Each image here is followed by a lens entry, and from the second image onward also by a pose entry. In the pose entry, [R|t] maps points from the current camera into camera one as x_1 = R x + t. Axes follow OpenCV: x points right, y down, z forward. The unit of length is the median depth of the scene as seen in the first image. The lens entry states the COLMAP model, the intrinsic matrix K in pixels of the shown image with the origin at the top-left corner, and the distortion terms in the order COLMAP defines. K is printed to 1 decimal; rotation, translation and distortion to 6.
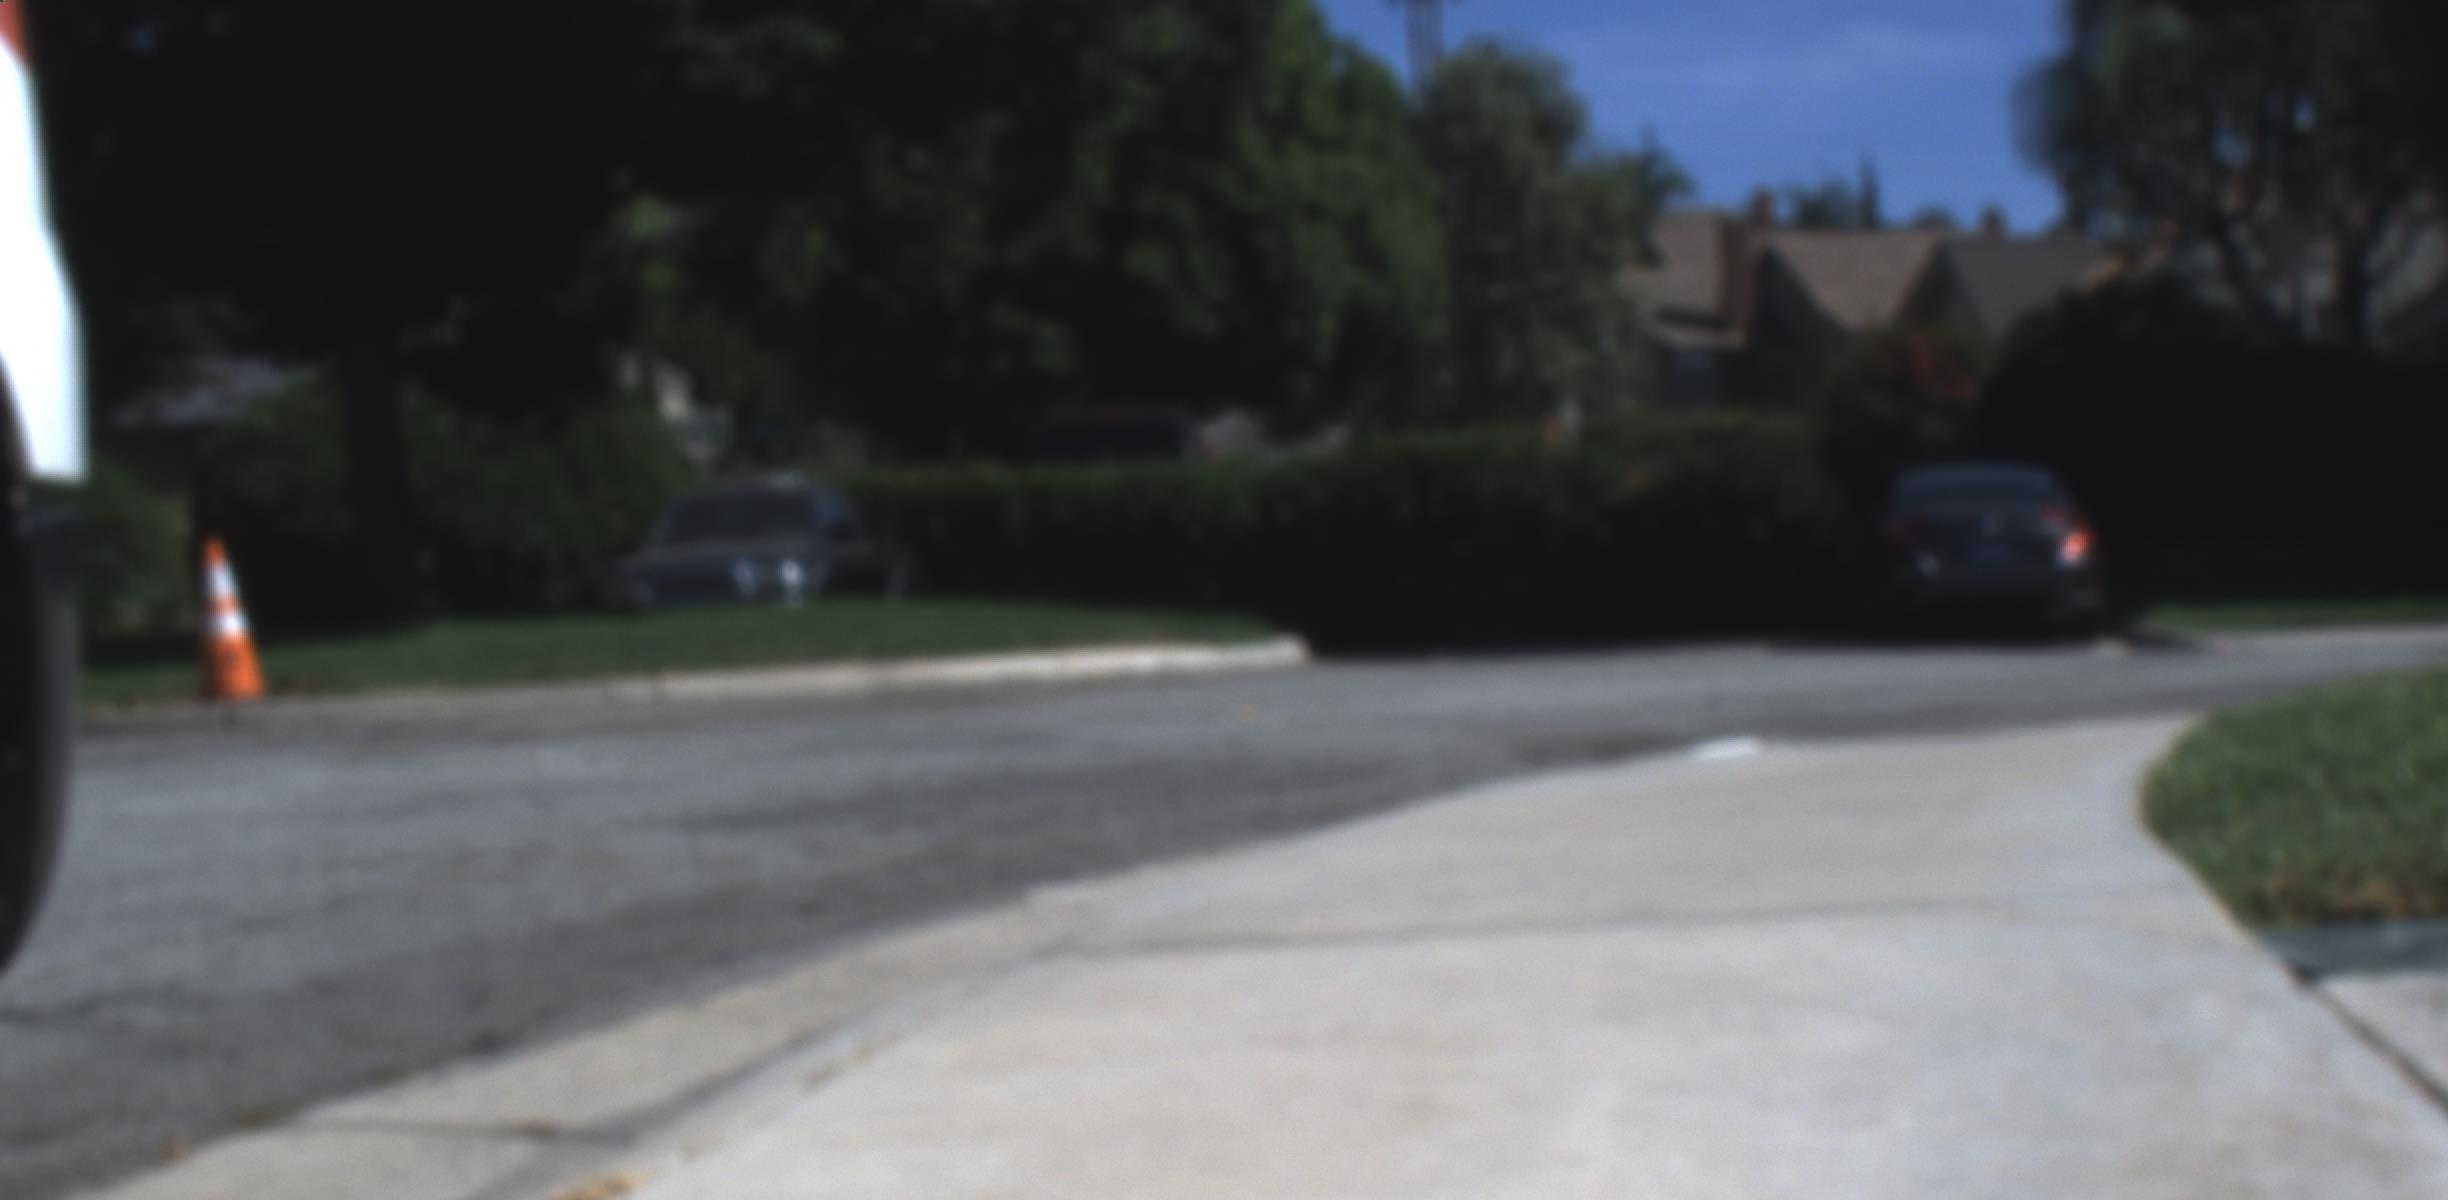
lens RADIAL K [[4944.7, 0, 1201.9], [0, 4944.7, 800.3], [0, 0, 1]] dist [-0.056903, 0.000000]
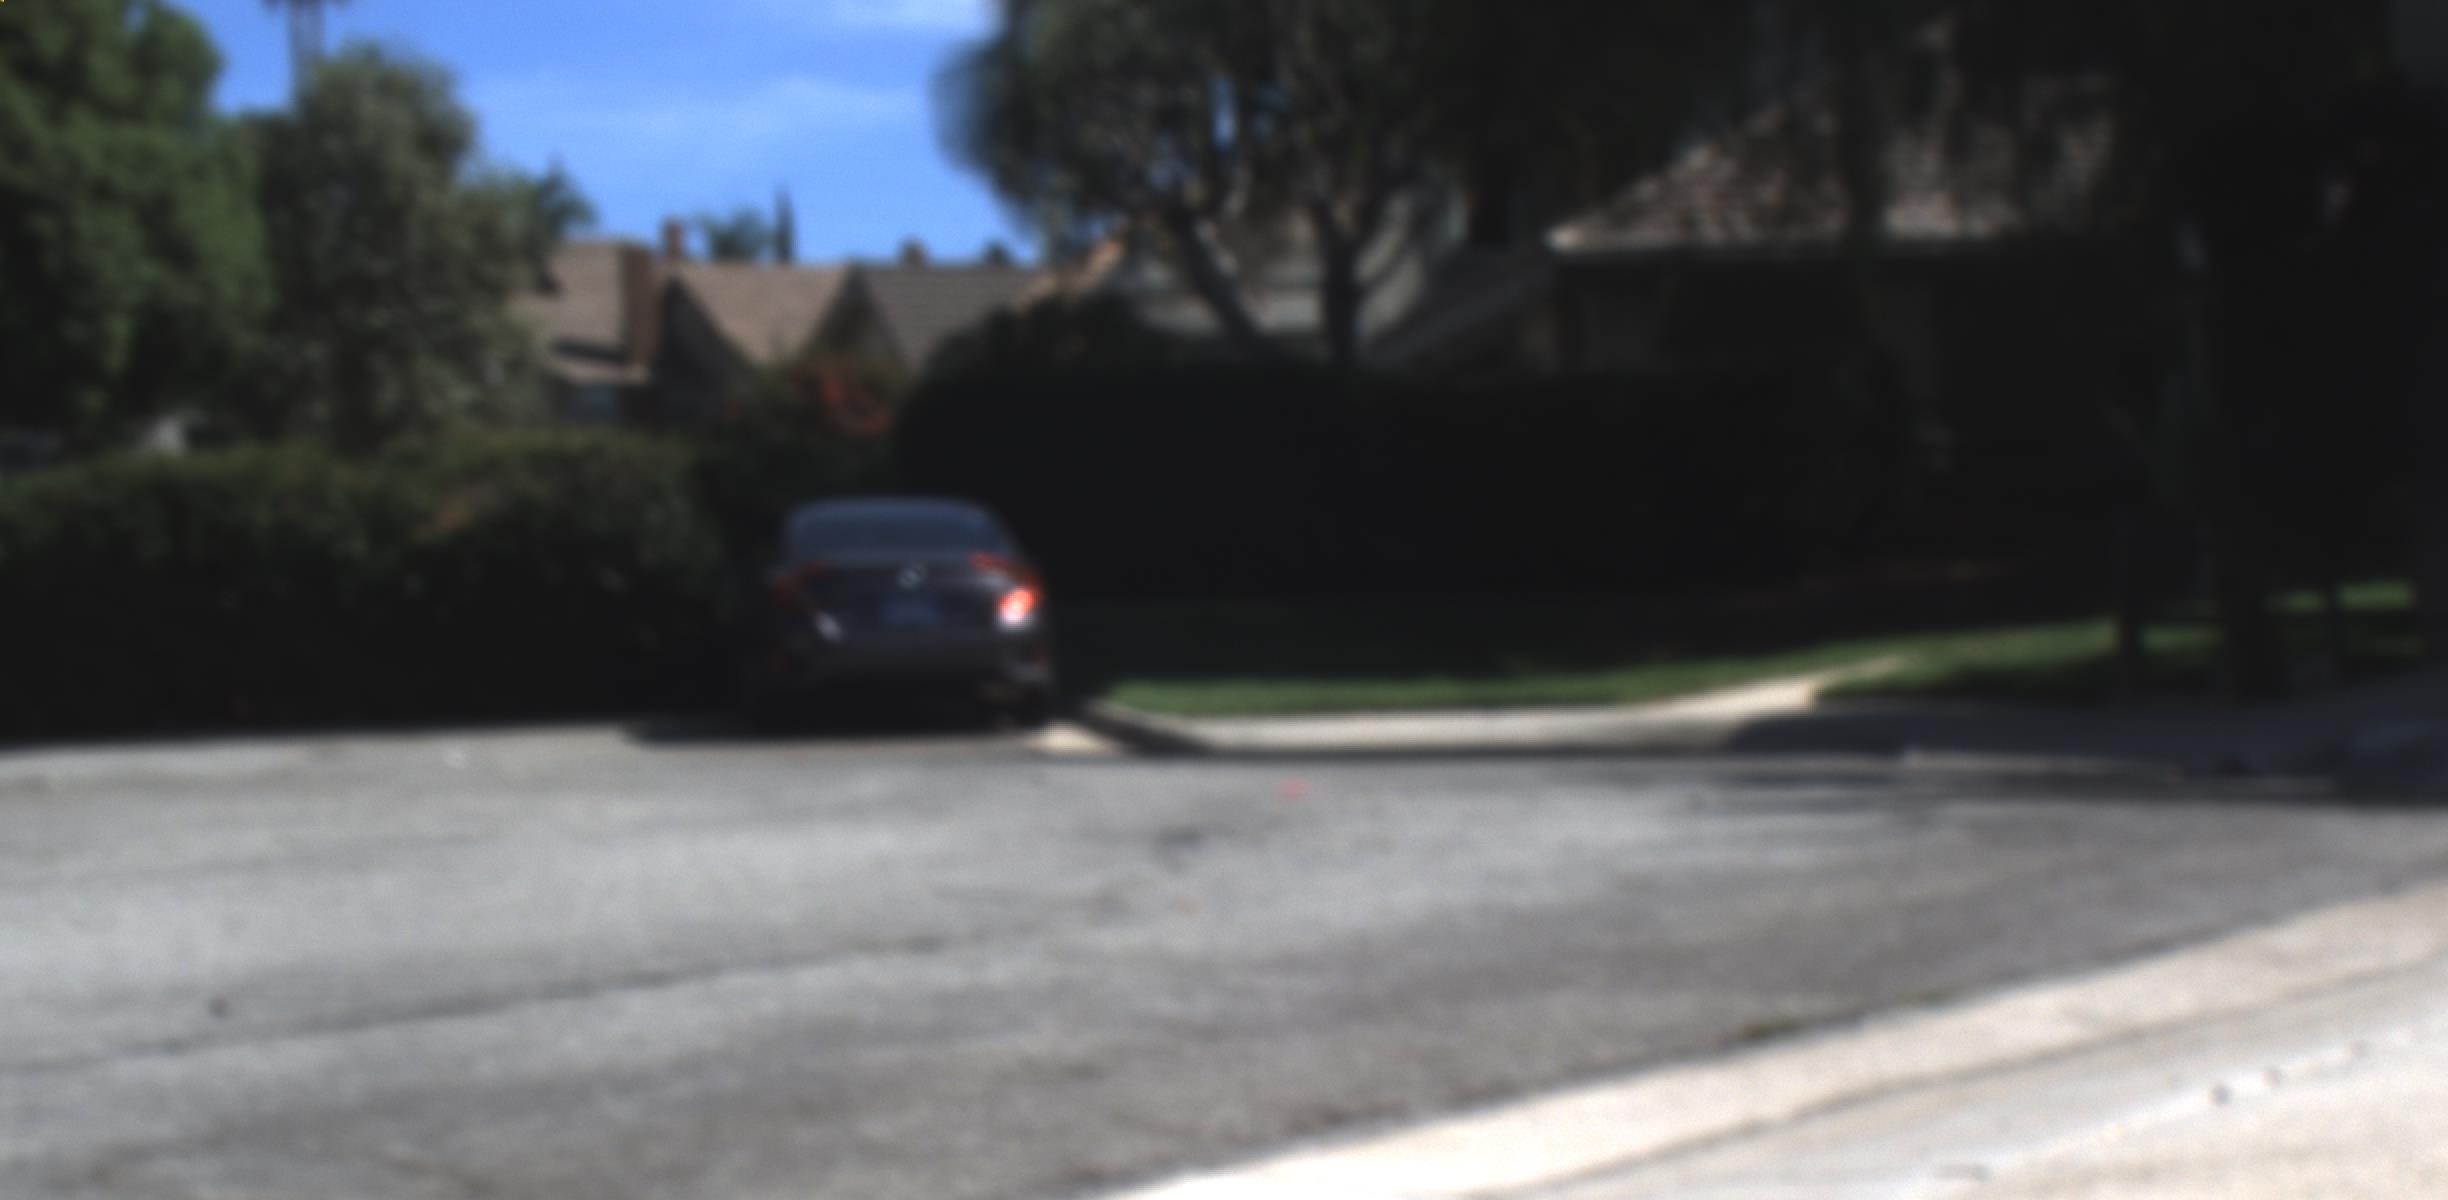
lens RADIAL K [[4944.7, 0, 1232.4], [0, 4944.7, 766.7], [0, 0, 1]] dist [-0.056903, 0.000000]
pose [[0.975146, 0.001563, 0.221556, 0.024323], [0.002159, 0.999861, -0.016560, -0.008474], [-0.221551, 0.016627, 0.975007, 0.151535]]
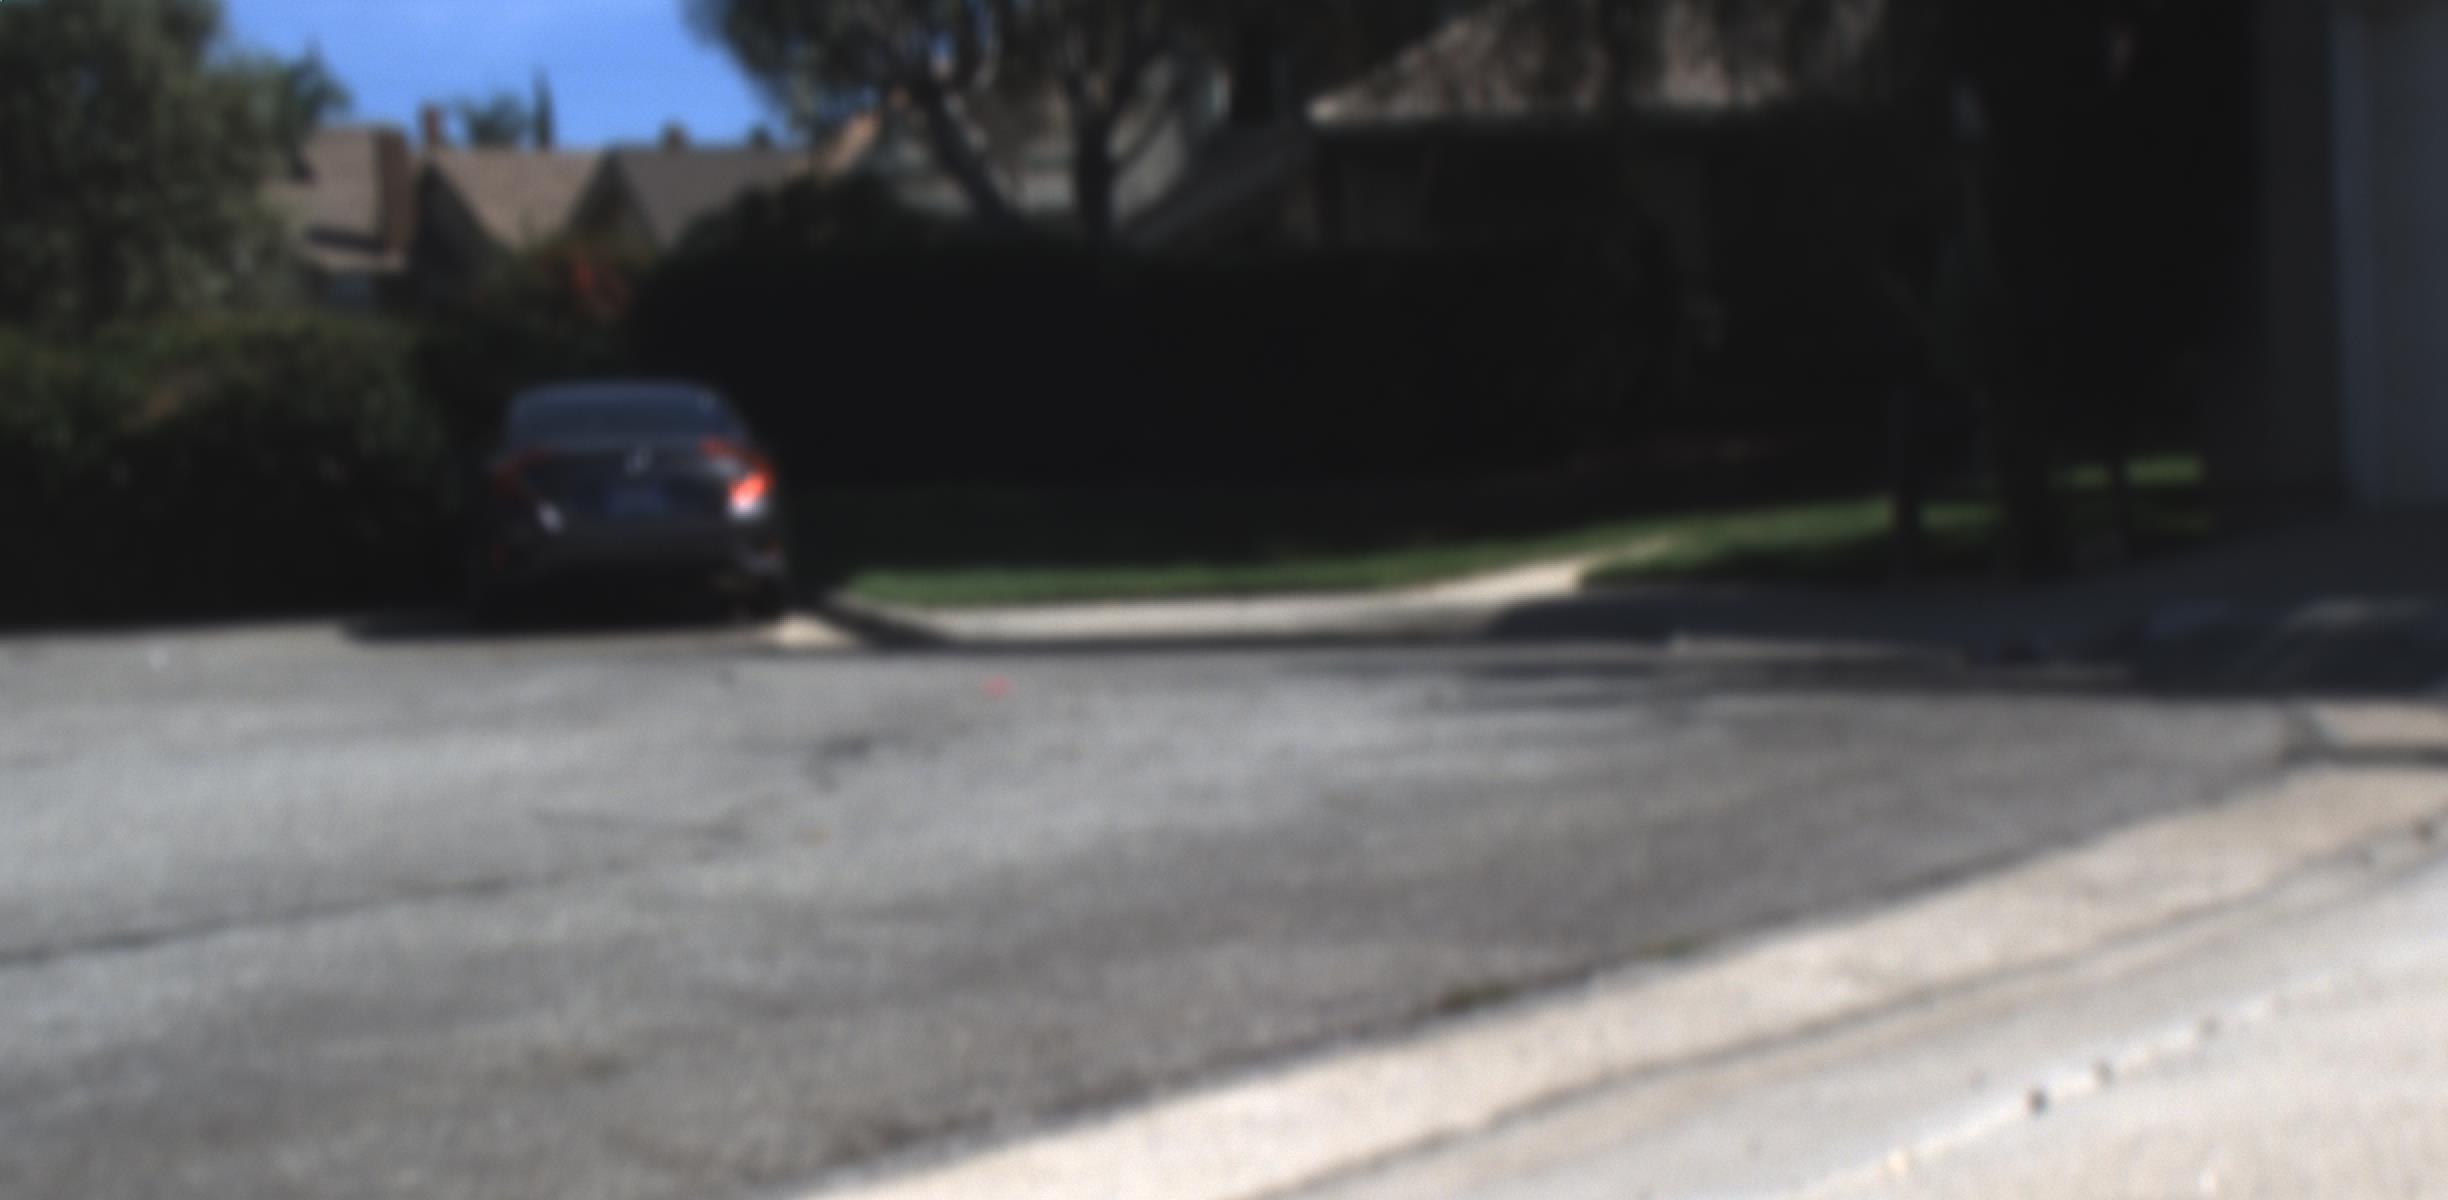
lens RADIAL K [[4944.7, 0, 1262.6], [0, 4944.7, 816.4], [0, 0, 1]] dist [-0.056903, 0.000000]
pose [[0.962693, -0.016561, 0.270088, 0.031651], [0.012511, 0.999782, 0.016711, -0.009098], [-0.270305, -0.012708, 0.962691, 0.169050]]
